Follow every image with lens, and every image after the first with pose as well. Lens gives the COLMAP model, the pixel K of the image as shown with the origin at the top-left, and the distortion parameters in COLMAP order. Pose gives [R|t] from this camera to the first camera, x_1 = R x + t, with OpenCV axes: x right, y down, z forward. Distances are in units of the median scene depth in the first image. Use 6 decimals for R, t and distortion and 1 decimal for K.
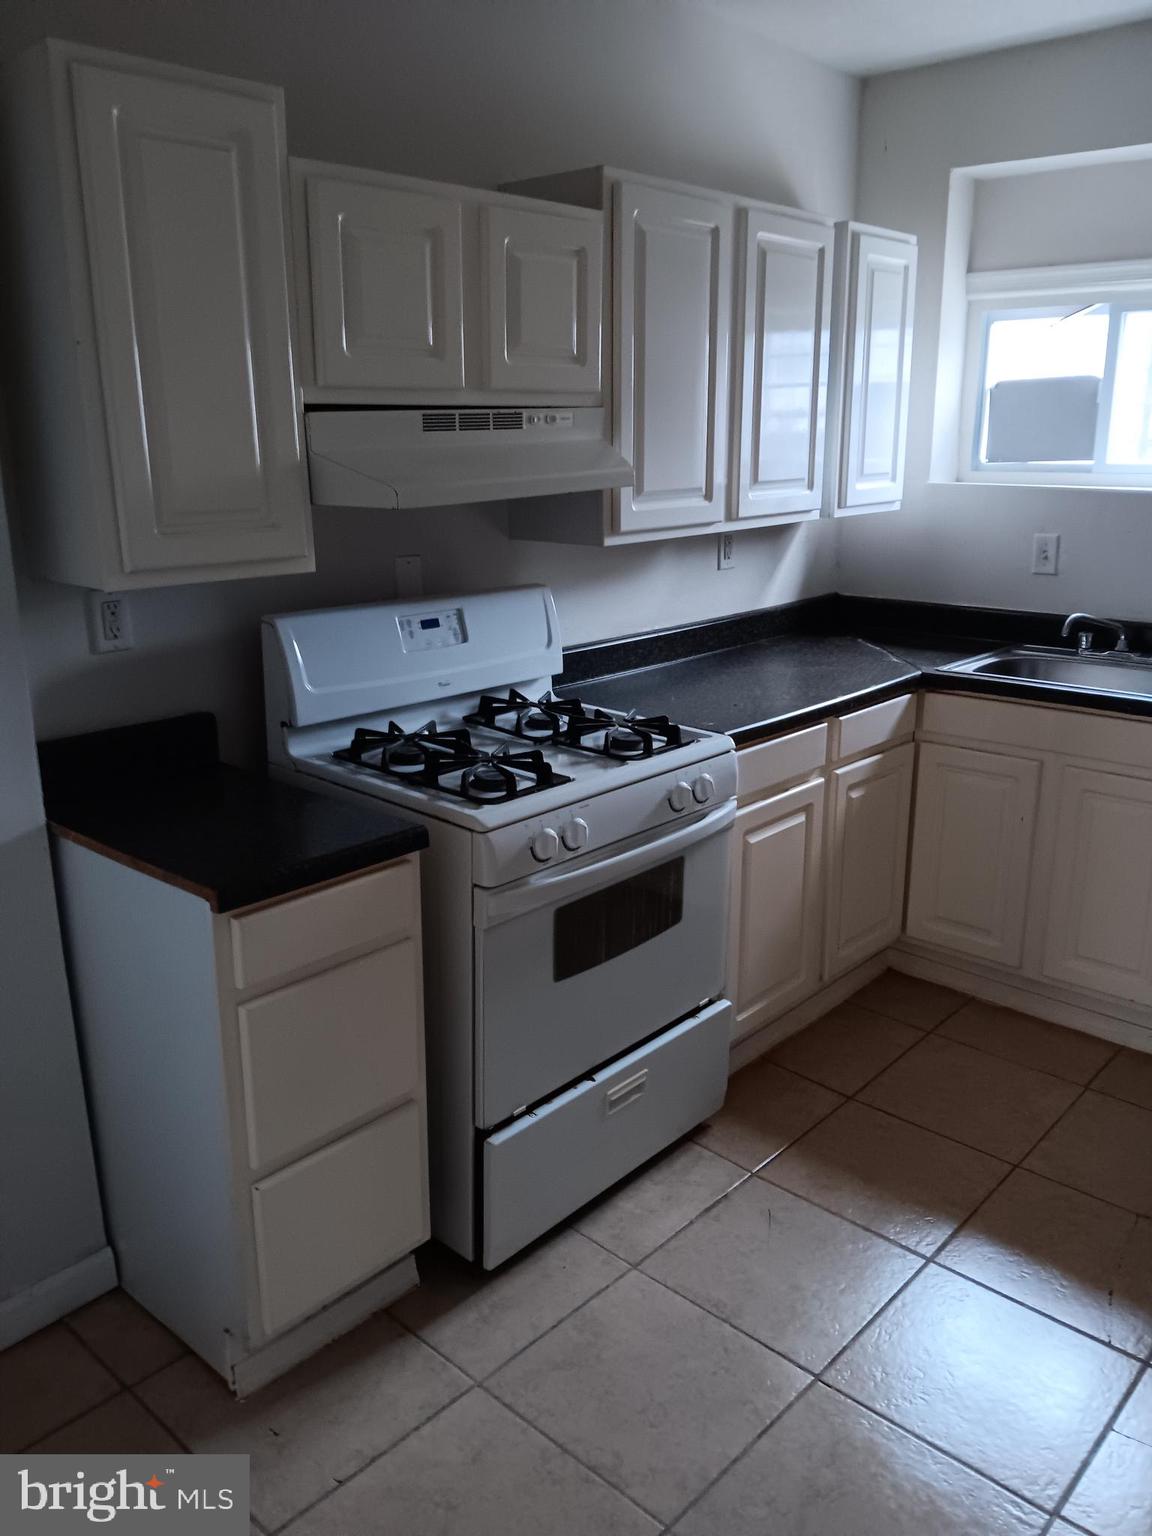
lens RADIAL K [[1212.4, 0, 577.7], [0, 1212.4, 774.0], [0, 0, 1]] dist [0.062596, -0.111826]
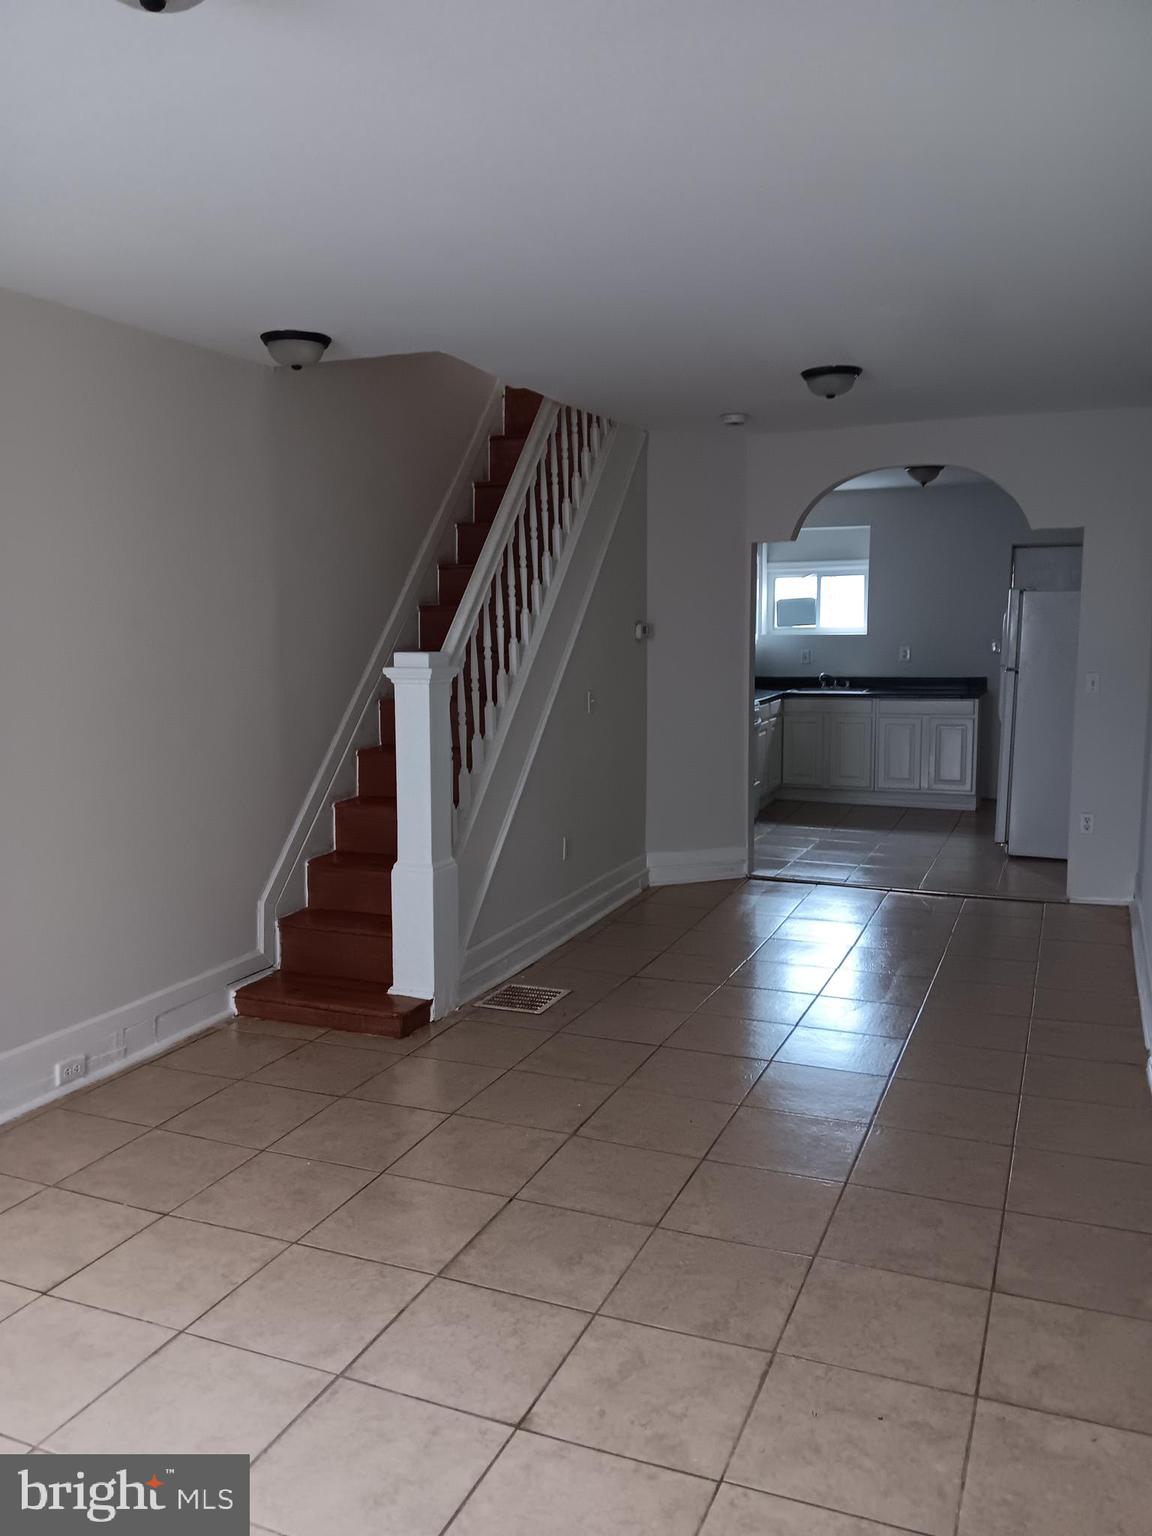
lens RADIAL K [[1198.5, 0, 550.4], [0, 1198.5, 790.2], [0, 0, 1]] dist [0.059755, -0.009157]
pose [[0.948959, -0.056306, 0.310333, -1.326922], [0.095449, 0.989066, -0.112415, 0.481294], [-0.300610, 0.136298, 0.943958, -1.784853]]
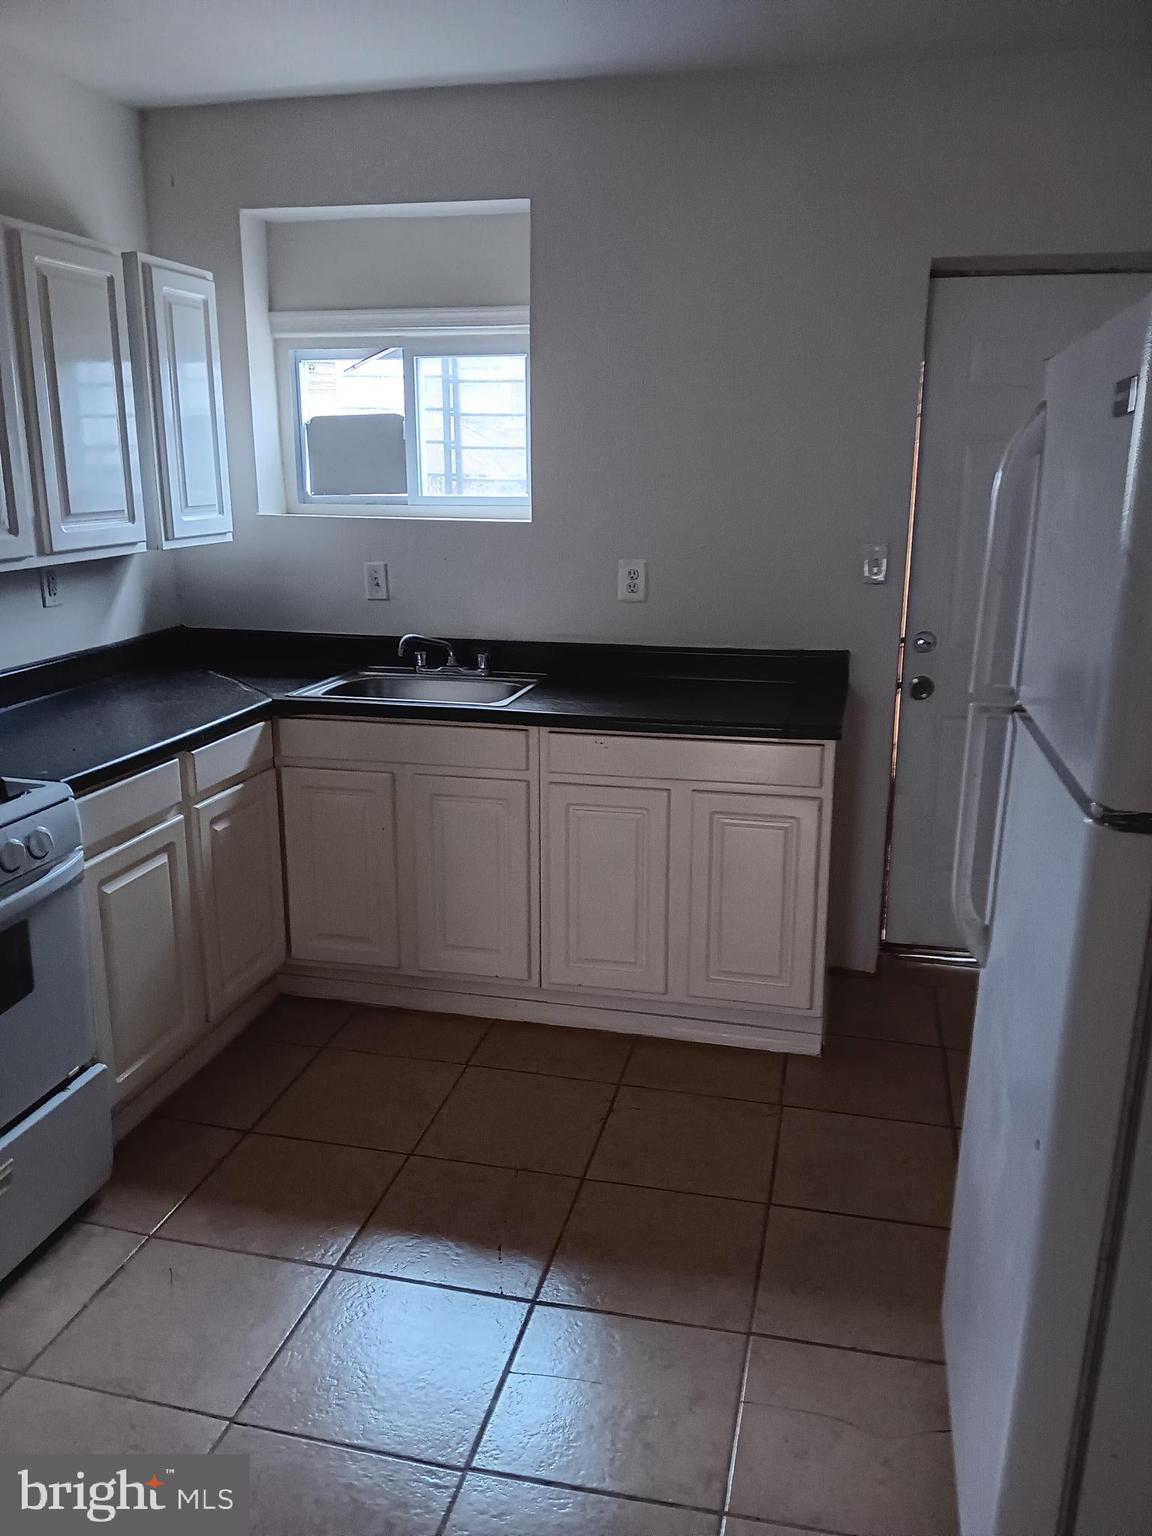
lens RADIAL K [[1212.4, 0, 591.8], [0, 1212.4, 771.7], [0, 0, 1]] dist [0.062596, -0.111826]
pose [[0.872407, -0.111834, 0.475814, 0.026309], [0.123731, 0.992295, 0.006365, 0.003306], [-0.472860, 0.053320, 0.879523, -0.019445]]
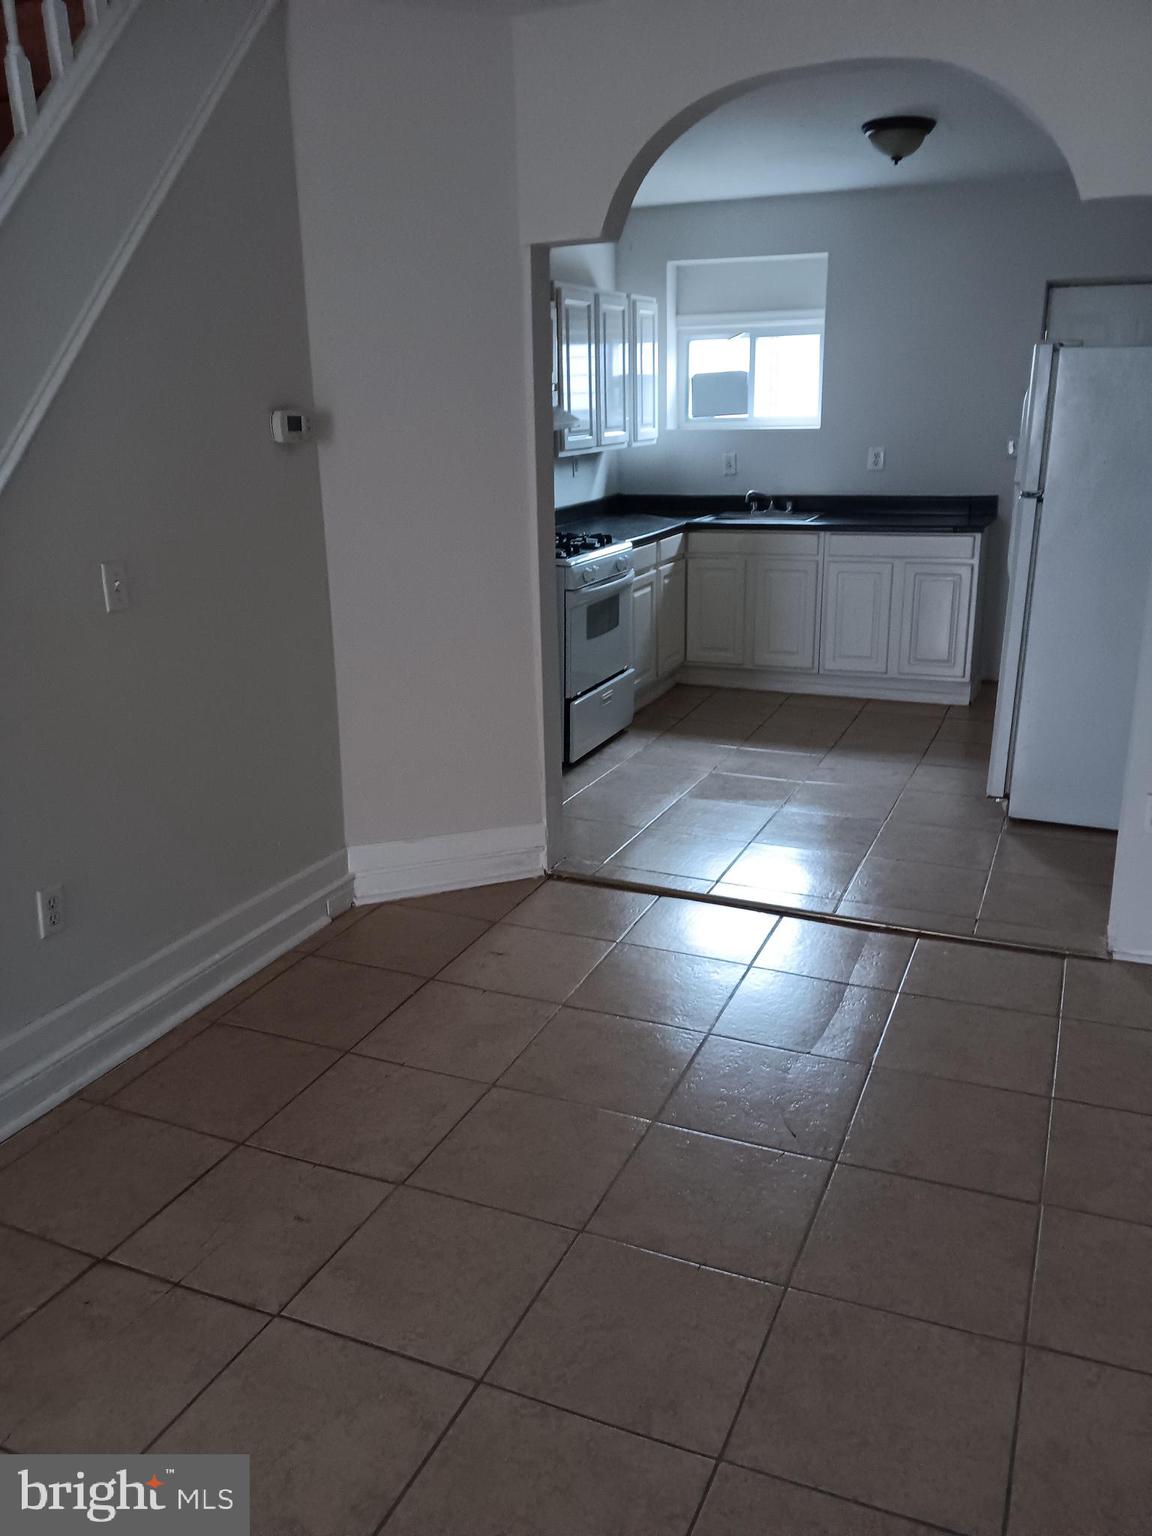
lens RADIAL K [[1212.4, 0, 562.1], [0, 1212.4, 789.4], [0, 0, 1]] dist [0.062596, -0.111826]
pose [[0.949444, -0.109711, 0.294142, -0.596136], [0.100725, 0.993870, 0.045576, 0.262977], [-0.297339, -0.013644, 0.954674, -0.932887]]
